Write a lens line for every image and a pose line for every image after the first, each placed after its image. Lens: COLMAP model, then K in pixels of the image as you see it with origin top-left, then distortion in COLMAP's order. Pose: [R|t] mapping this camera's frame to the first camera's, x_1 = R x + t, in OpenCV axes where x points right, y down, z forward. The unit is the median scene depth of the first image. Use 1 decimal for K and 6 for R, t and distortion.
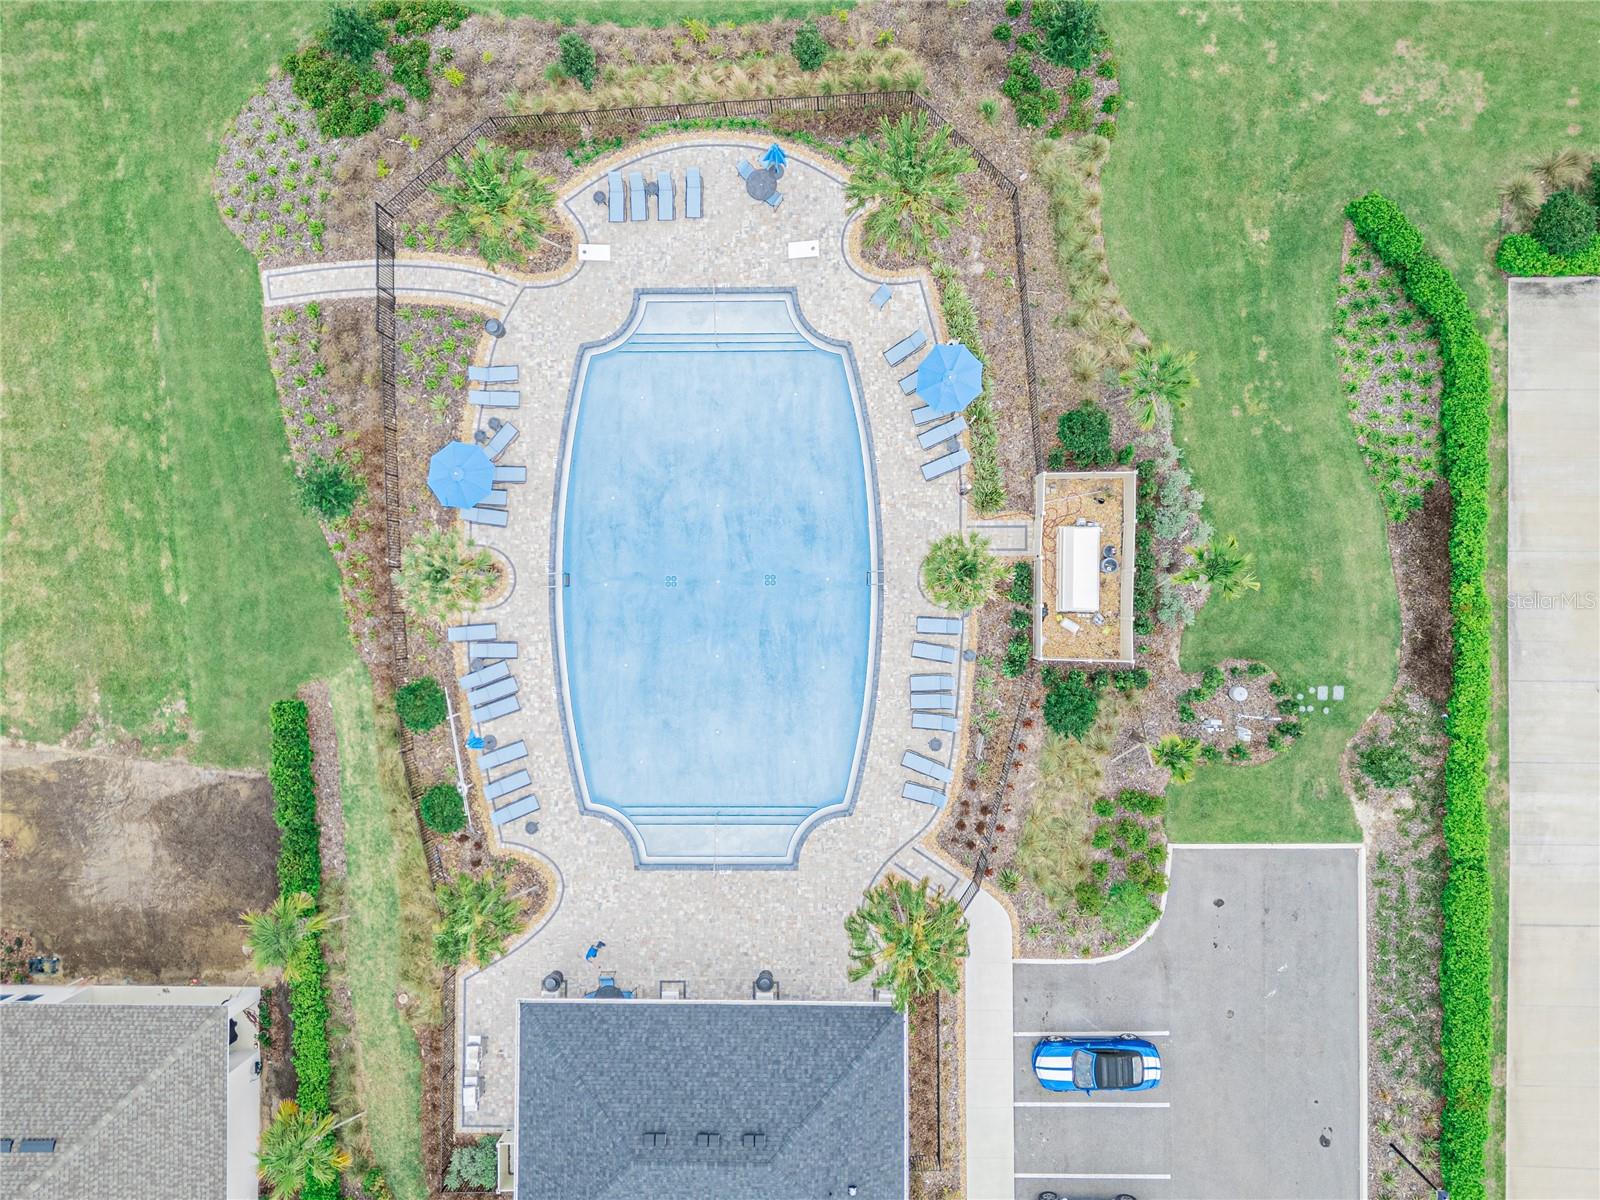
lens RADIAL K [[1124.0, 0, 802.8], [0, 1124.0, 586.4], [0, 0, 1]] dist [0.012765, -0.014135]
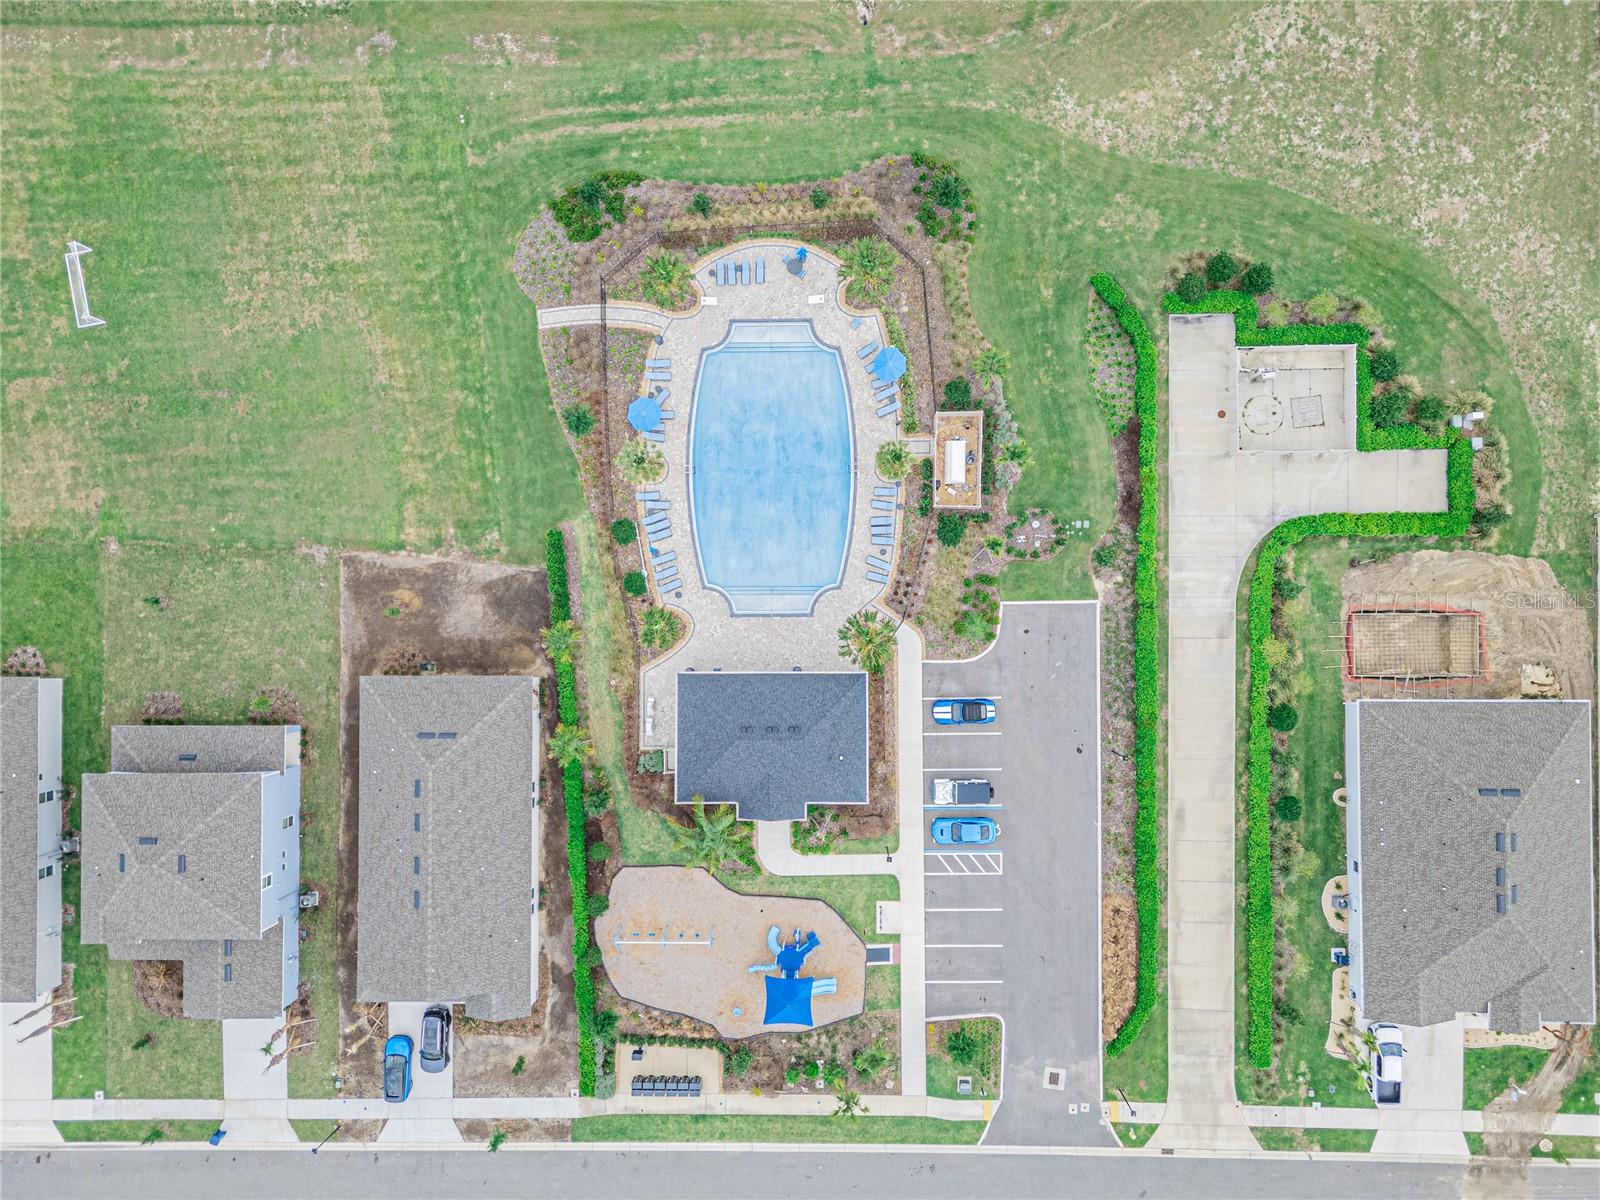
lens RADIAL K [[1124.0, 0, 798.5], [0, 1124.0, 610.7], [0, 0, 1]] dist [0.012765, -0.014135]
pose [[0.999998, -0.000959, 0.001861, -0.034342], [0.000940, 0.999943, 0.010623, 0.223127], [-0.001871, -0.010621, 0.999942, -0.970946]]
